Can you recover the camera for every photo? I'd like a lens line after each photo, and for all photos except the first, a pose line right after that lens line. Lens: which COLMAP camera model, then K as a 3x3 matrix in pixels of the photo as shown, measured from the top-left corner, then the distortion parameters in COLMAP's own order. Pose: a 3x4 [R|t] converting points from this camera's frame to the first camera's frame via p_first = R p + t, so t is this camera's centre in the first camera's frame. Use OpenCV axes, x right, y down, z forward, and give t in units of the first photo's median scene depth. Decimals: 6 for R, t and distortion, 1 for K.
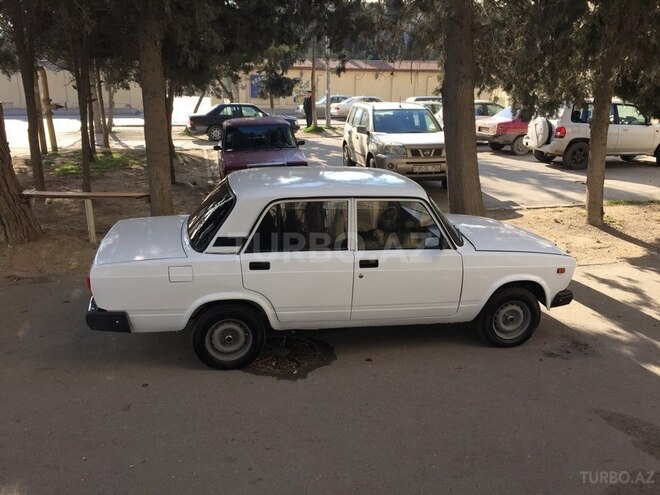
lens RADIAL K [[564.4, 0, 330.0], [0, 564.4, 247.5], [0, 0, 1]] dist [0.077197, -0.108317]
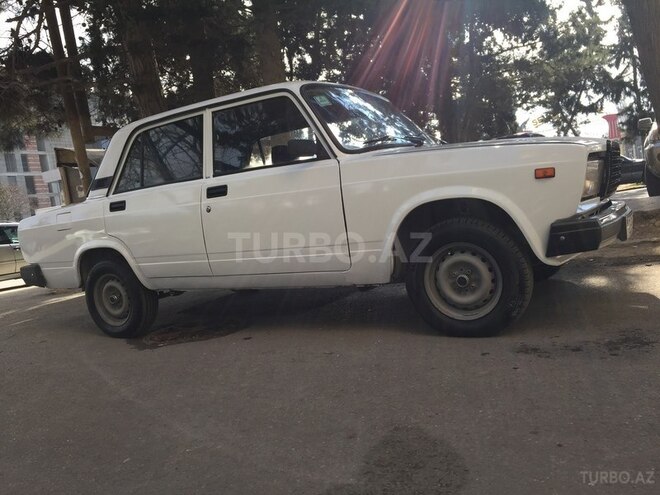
lens RADIAL K [[564.4, 0, 330.0], [0, 564.4, 247.5], [0, 0, 1]] dist [0.077197, -0.108317]
pose [[0.726789, -0.075823, -0.682663, 0.656833], [-0.046670, 0.986140, -0.159216, 0.206070], [0.685274, 0.147576, 0.713177, 0.597116]]
